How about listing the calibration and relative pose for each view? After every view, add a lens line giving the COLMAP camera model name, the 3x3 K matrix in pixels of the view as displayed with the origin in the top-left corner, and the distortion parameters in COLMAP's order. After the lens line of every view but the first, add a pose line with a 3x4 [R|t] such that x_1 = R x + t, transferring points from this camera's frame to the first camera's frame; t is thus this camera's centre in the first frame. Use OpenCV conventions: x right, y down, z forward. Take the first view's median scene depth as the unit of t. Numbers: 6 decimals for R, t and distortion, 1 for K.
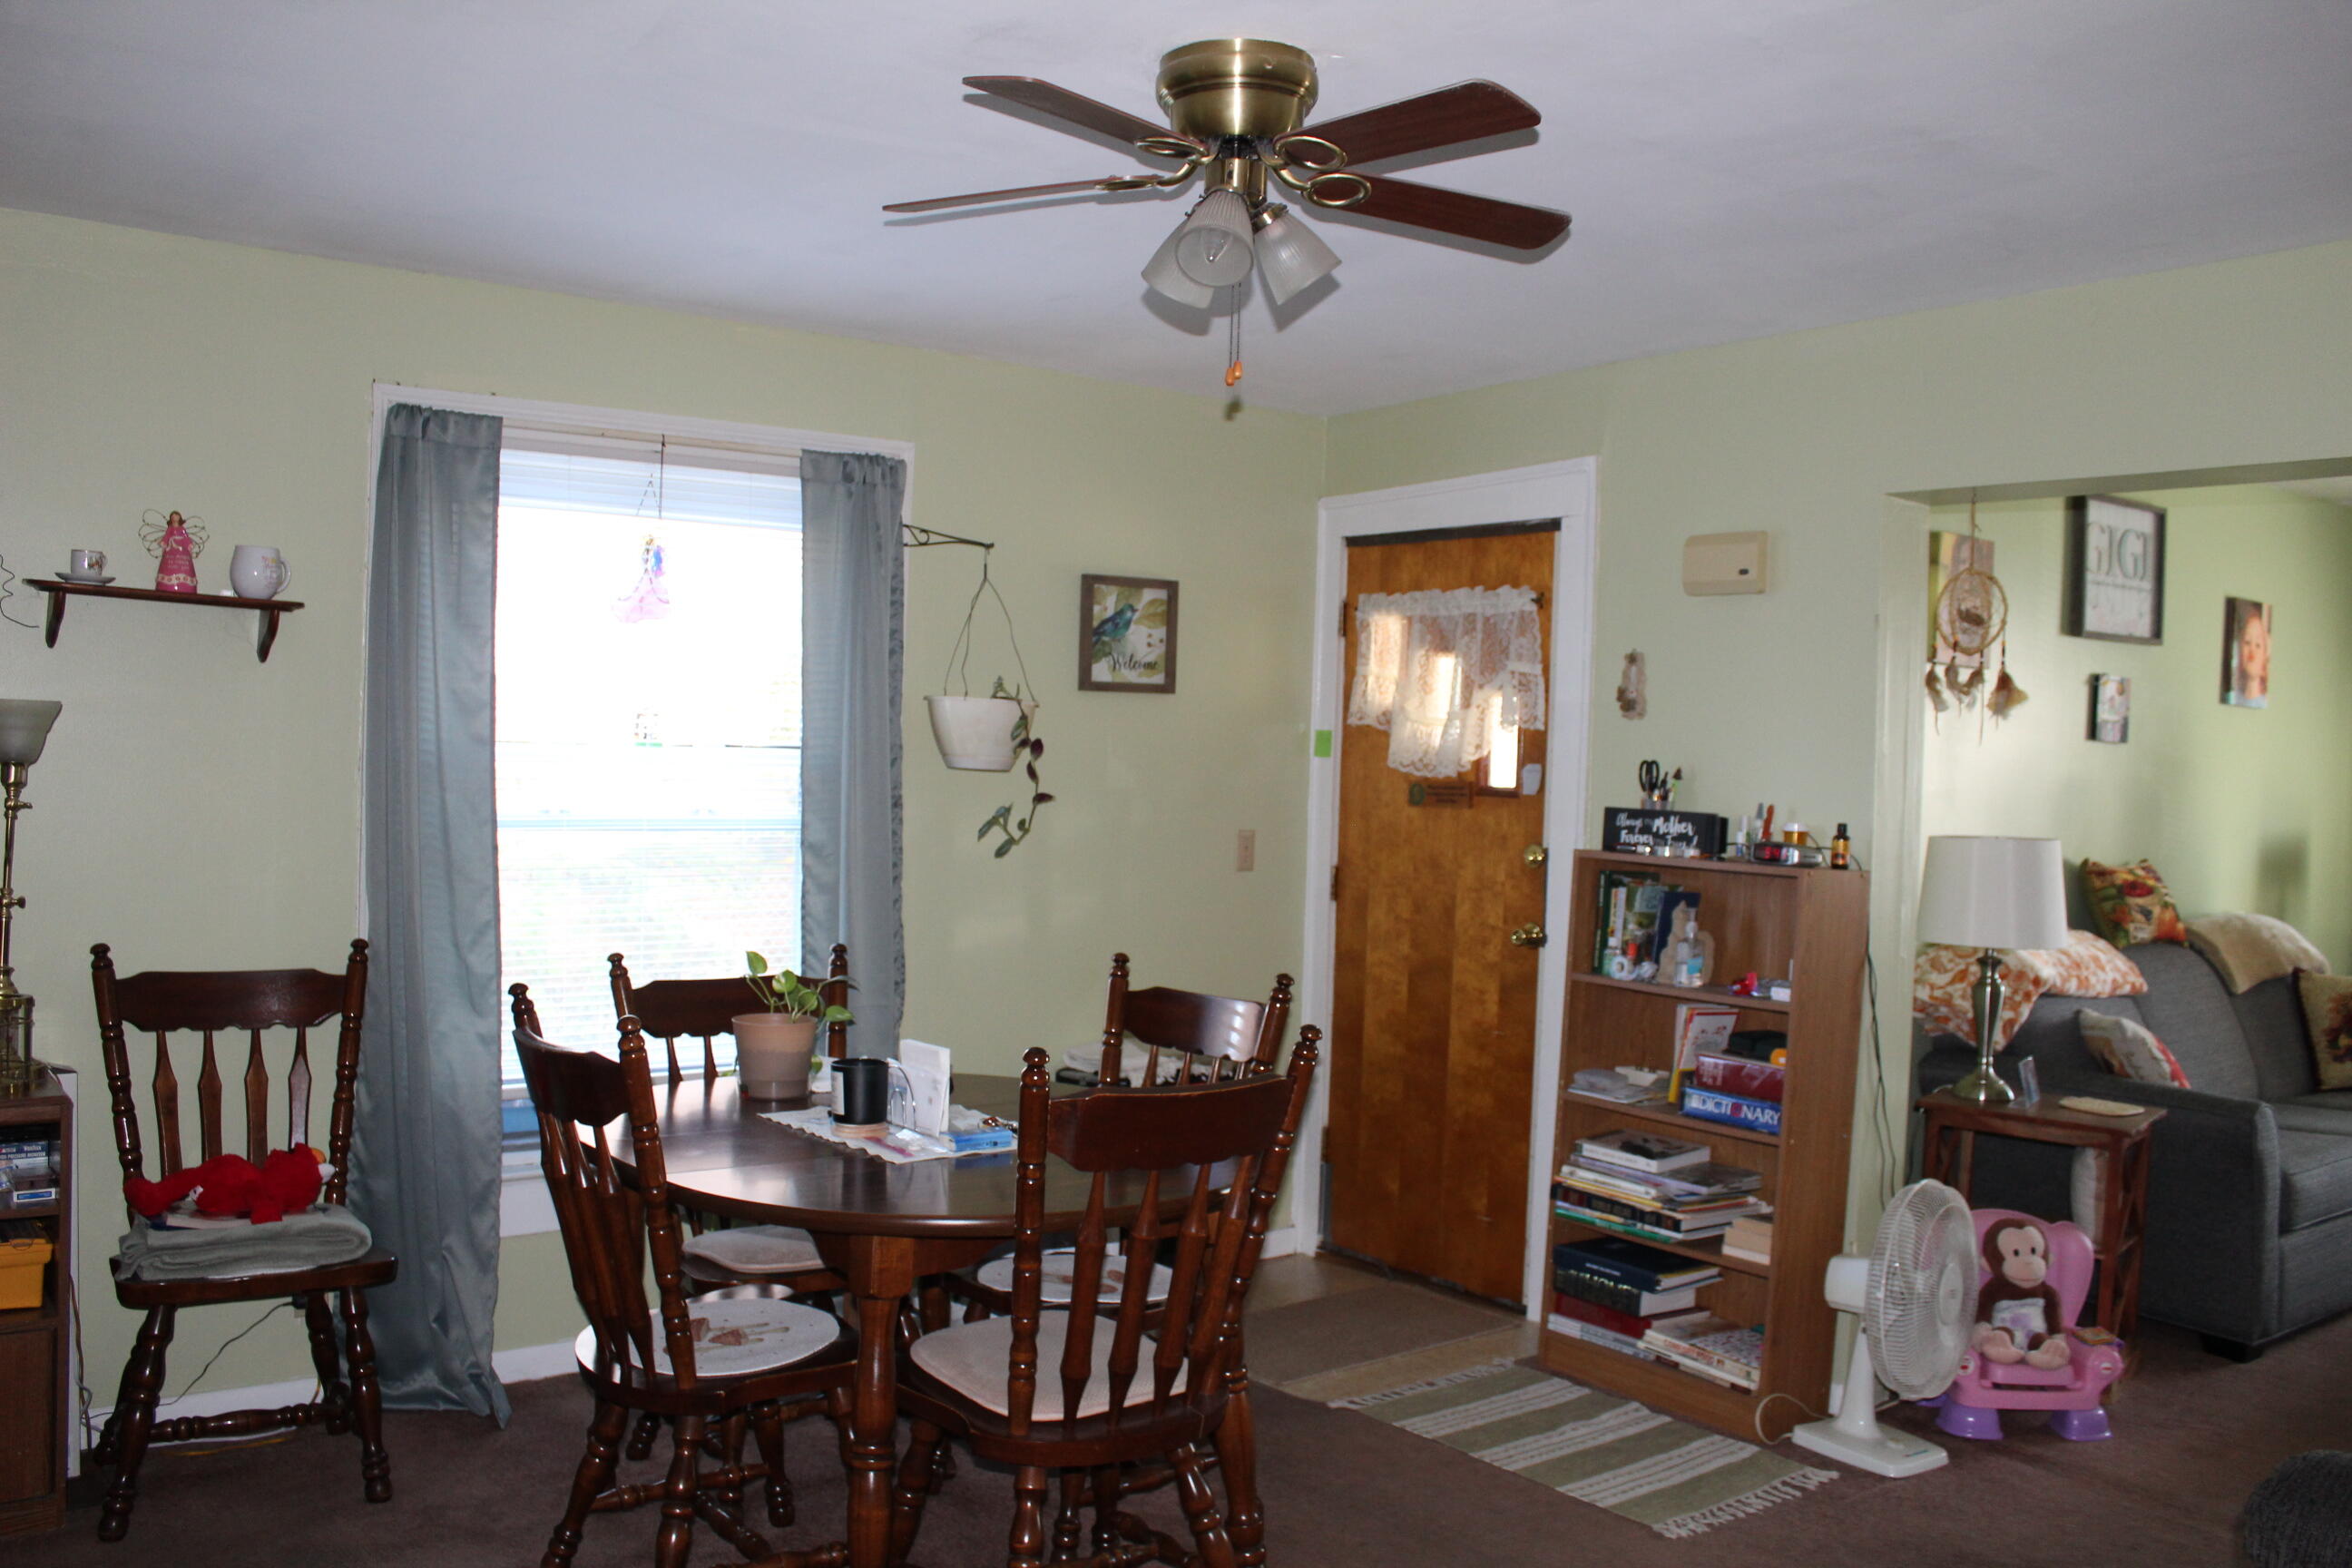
lens RADIAL K [[2008.6, 0, 1168.0], [0, 2008.6, 787.4], [0, 0, 1]] dist [-0.166594, 0.166621]
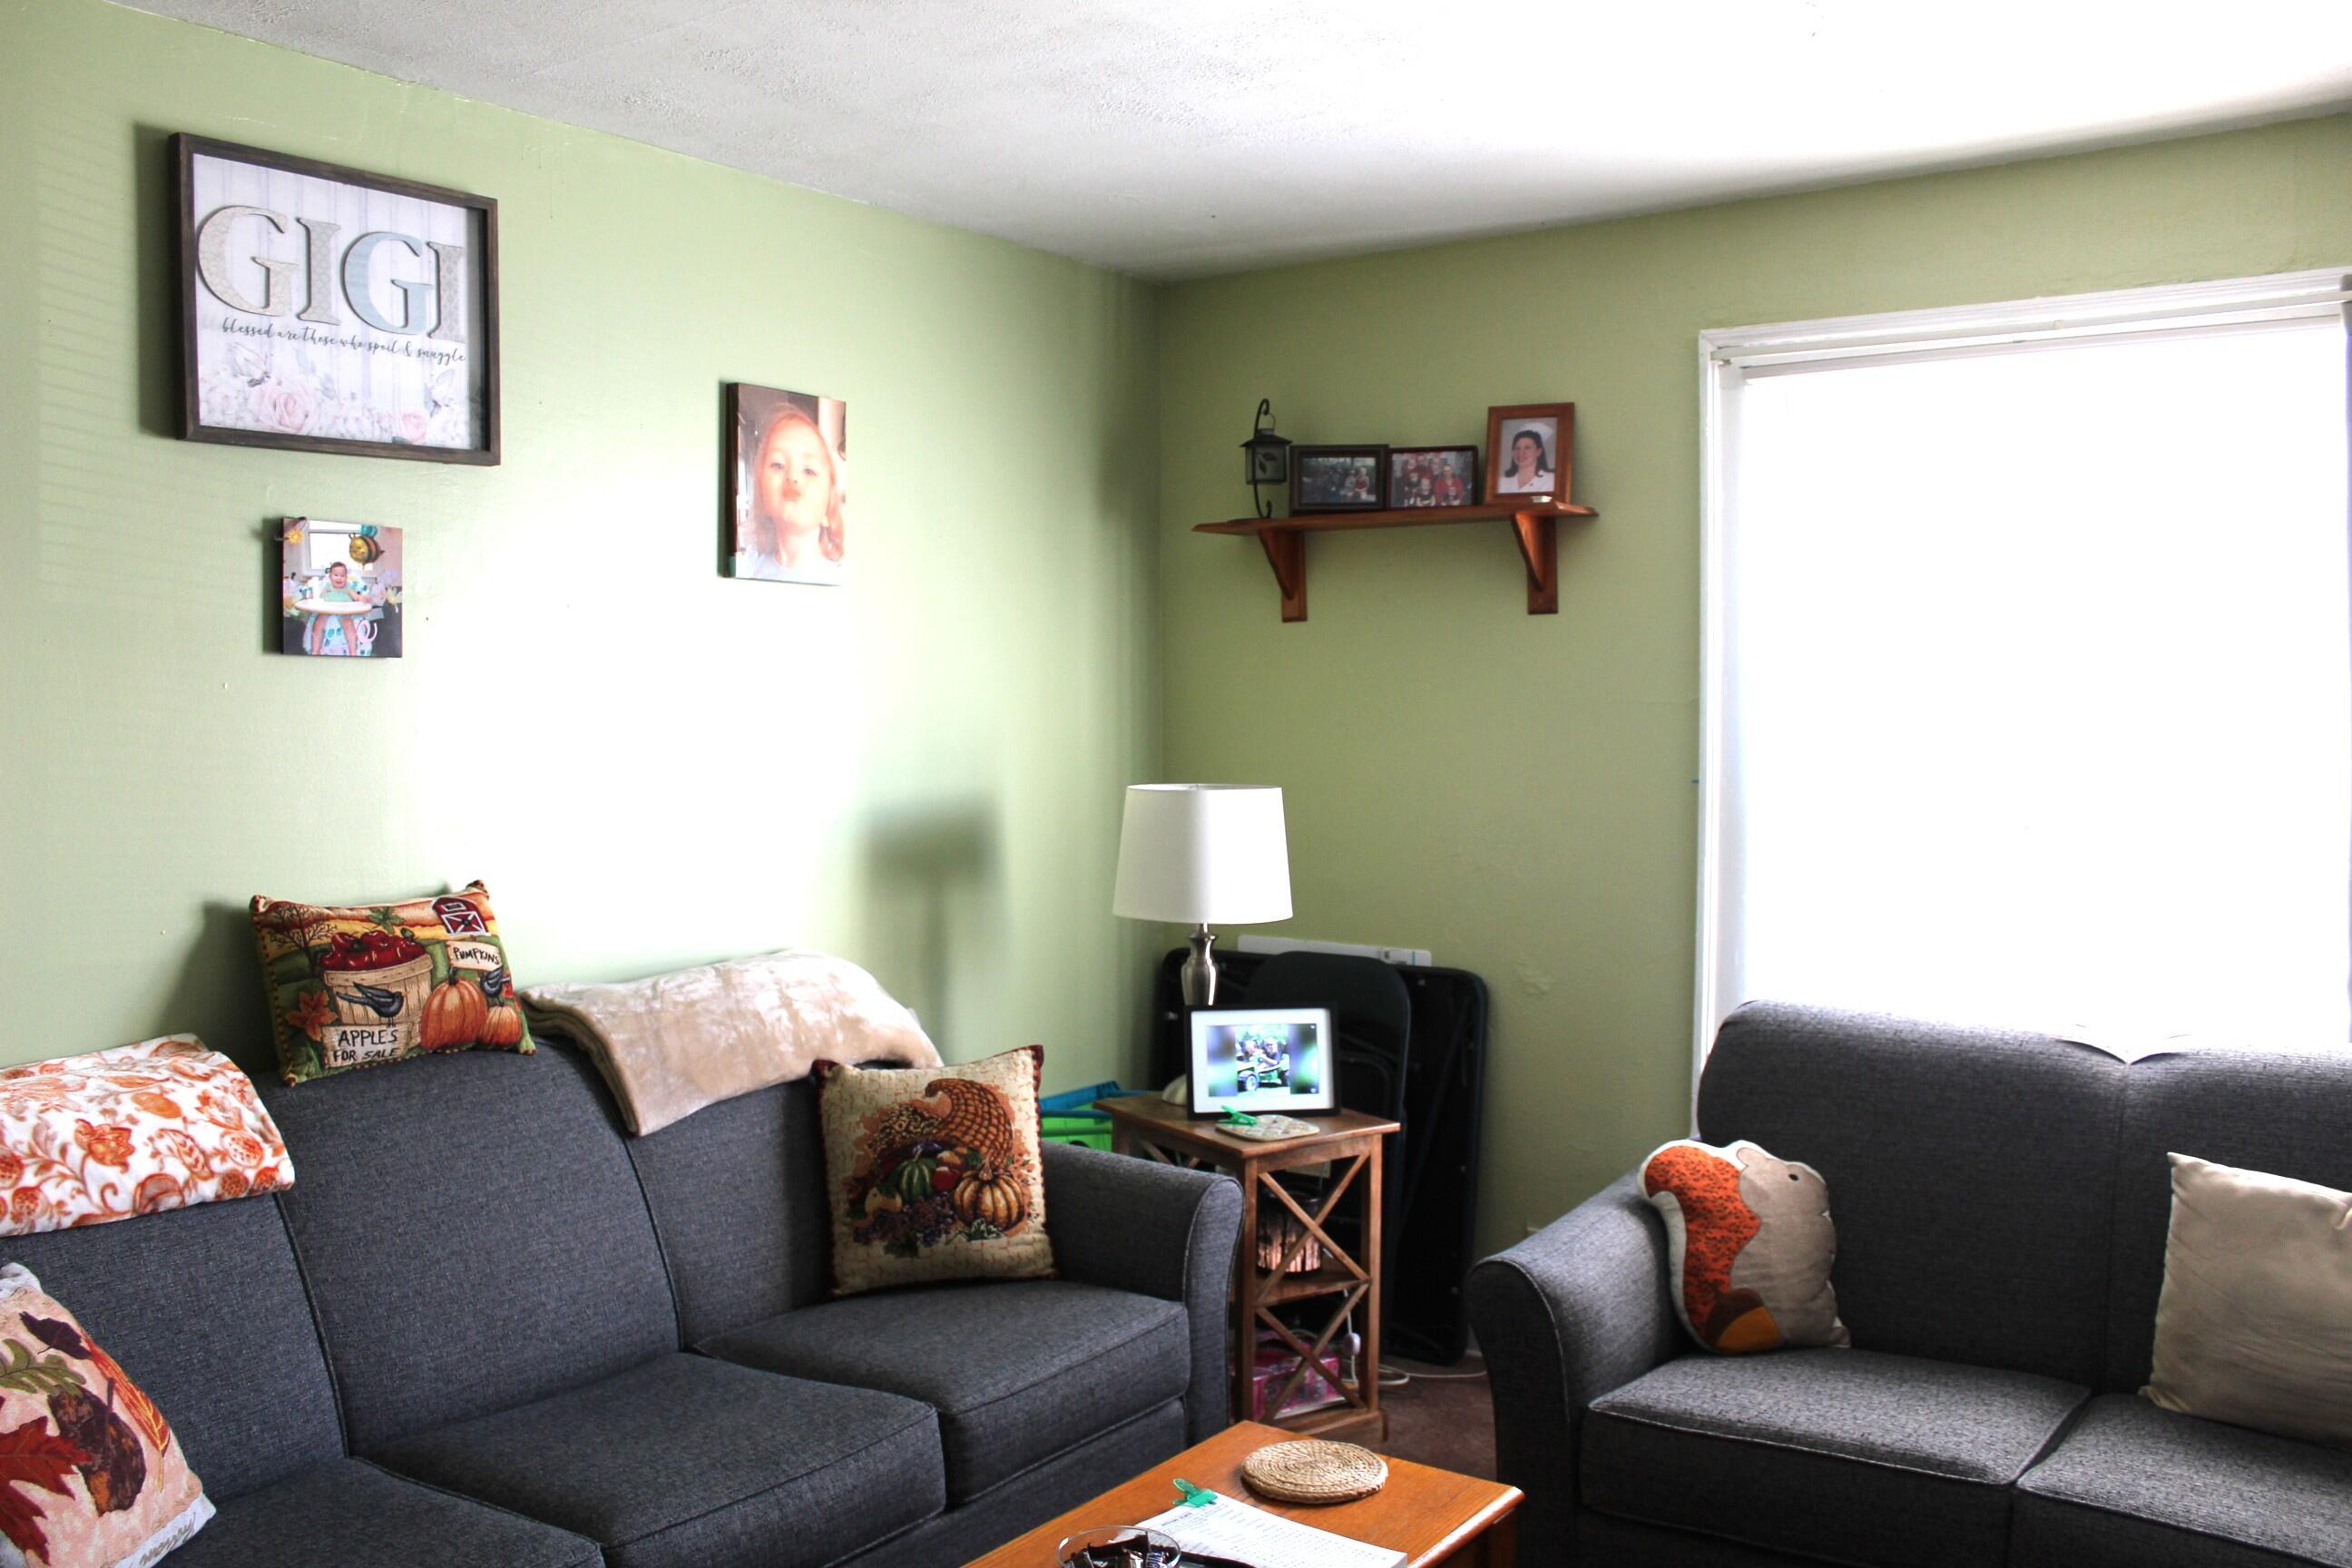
lens RADIAL K [[2008.6, 0, 1168.0], [0, 2008.6, 787.4], [0, 0, 1]] dist [-0.166594, 0.166621]
pose [[0.956383, -0.055842, 0.286729, 0.536369], [0.048583, 0.998294, 0.032376, 0.004425], [-0.288048, -0.017034, 0.957464, 0.456303]]
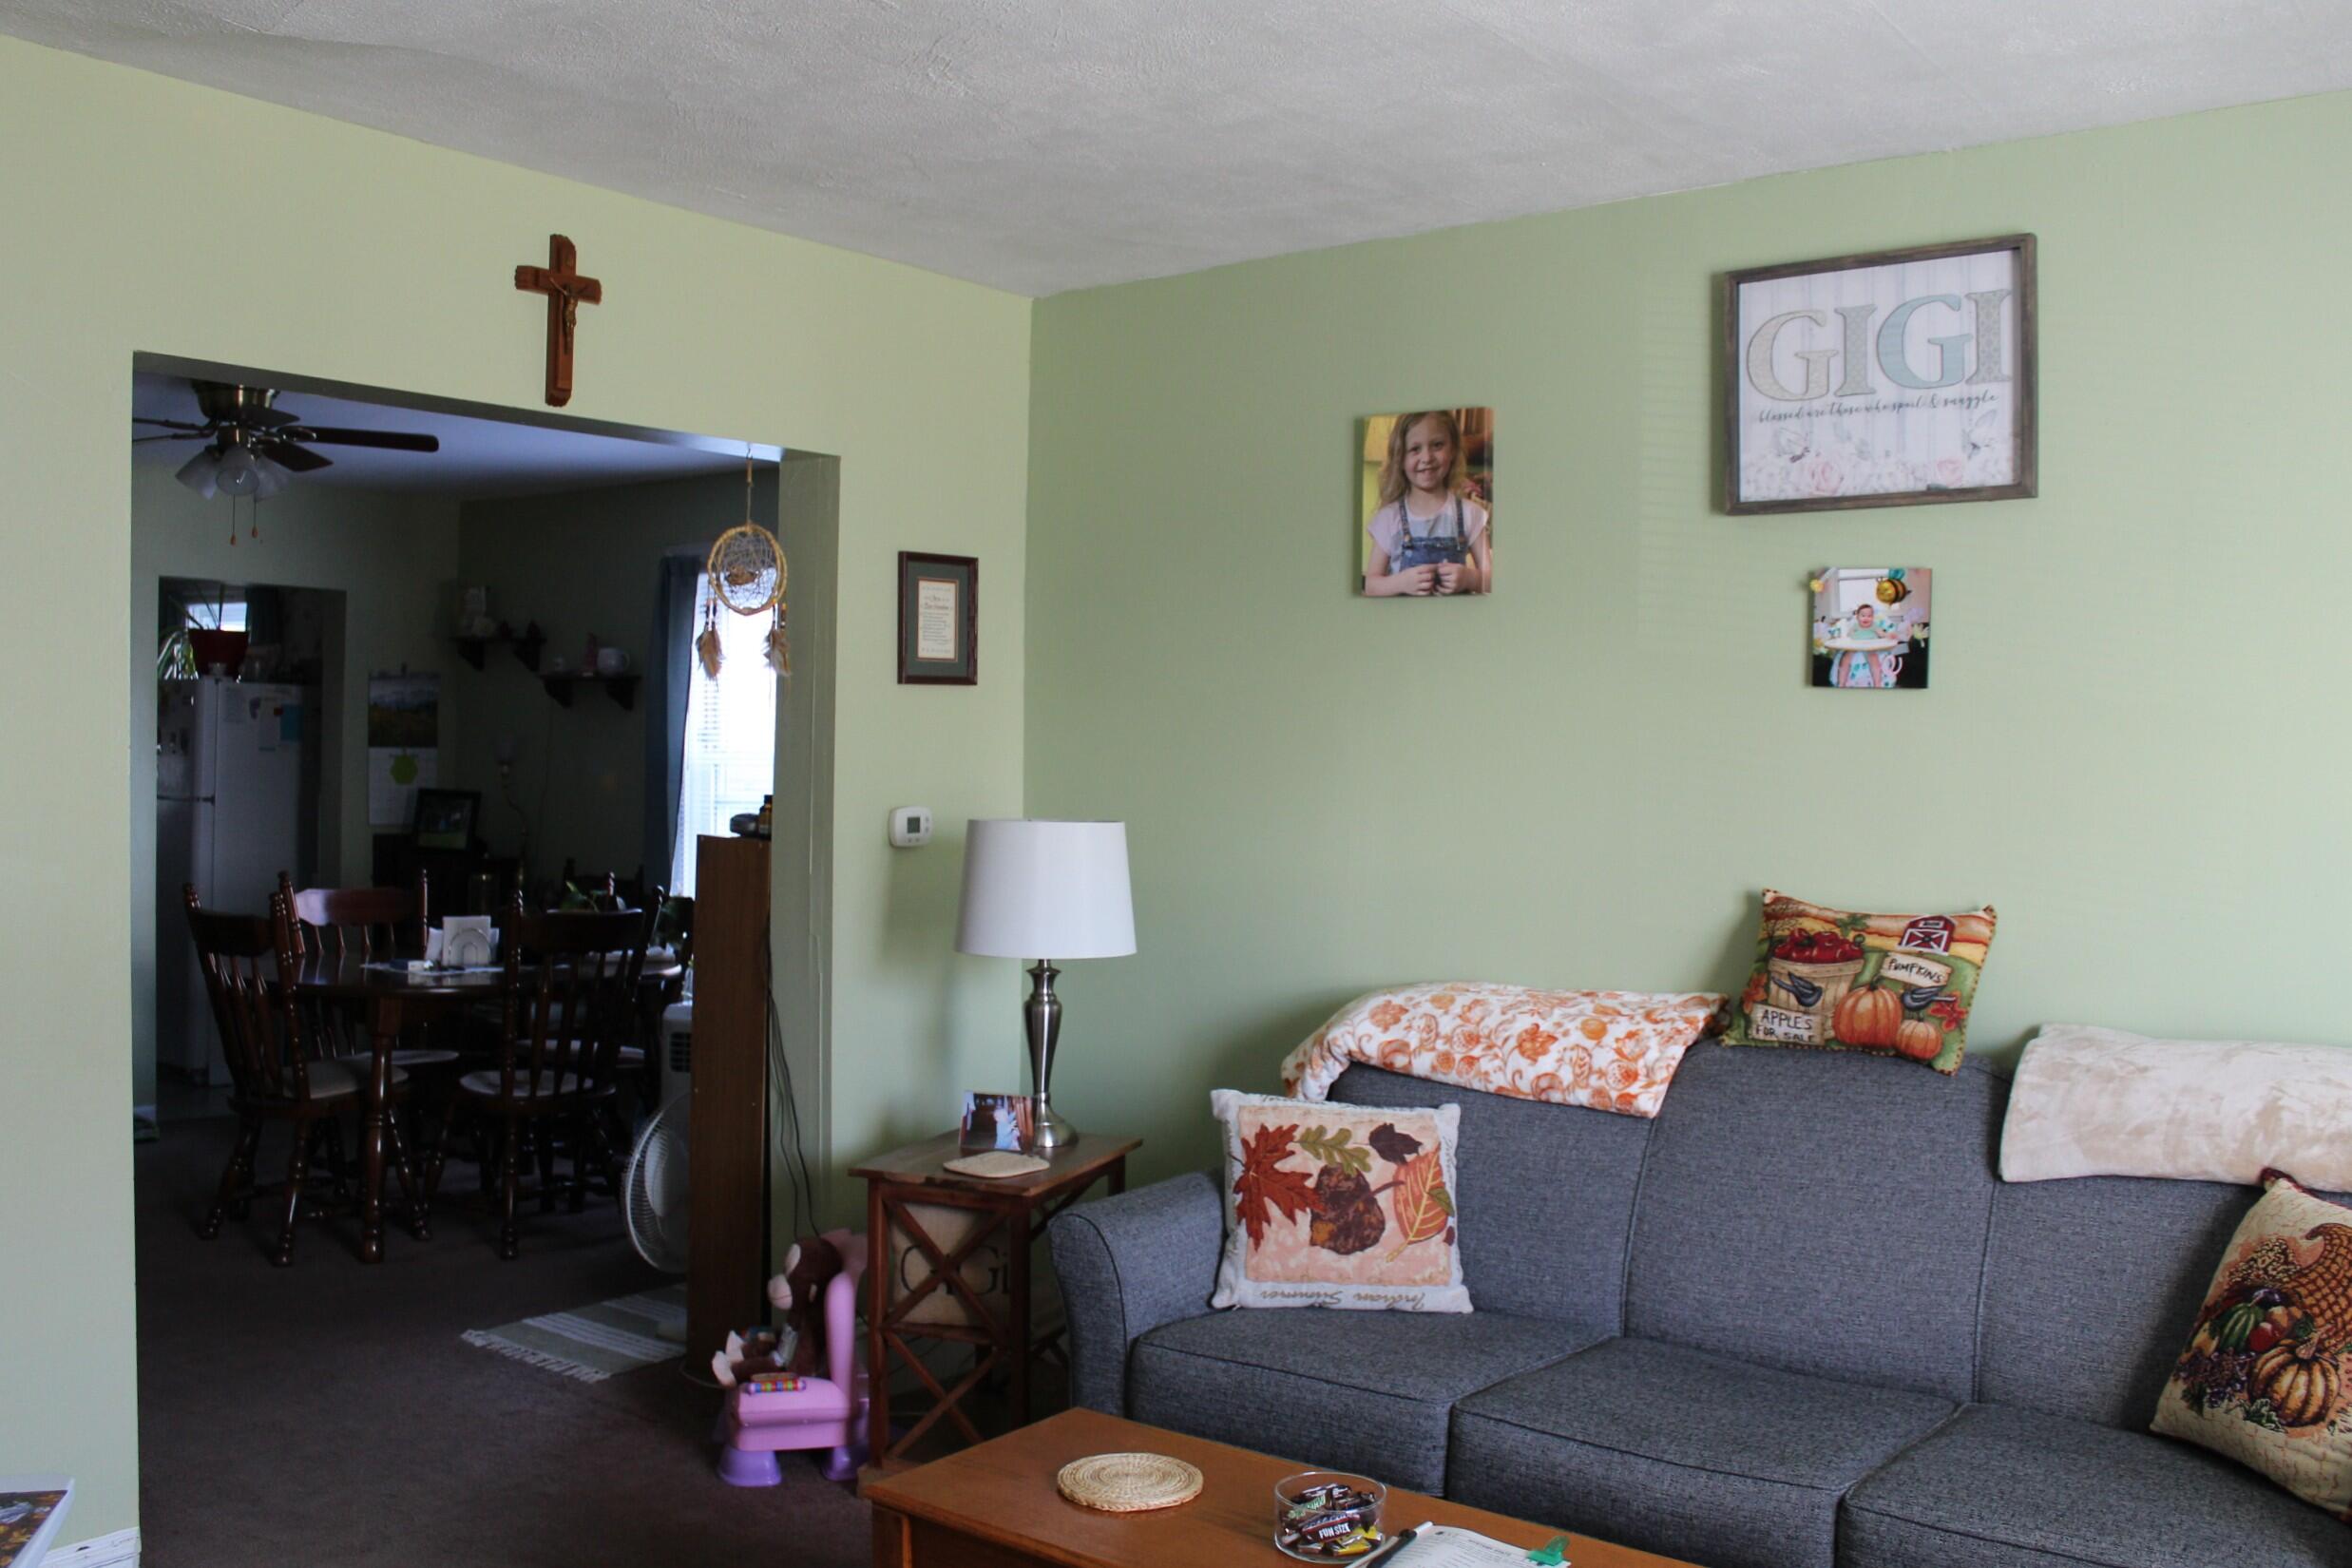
lens RADIAL K [[2103.2, 0, 1172.1], [0, 2103.2, 788.0], [0, 0, 1]] dist [-0.165114, 0.166465]
pose [[0.248866, -0.014824, -0.968424, 0.998078], [-0.029945, 0.999287, -0.022991, 0.024872], [0.968075, 0.034721, 0.248245, 0.656265]]
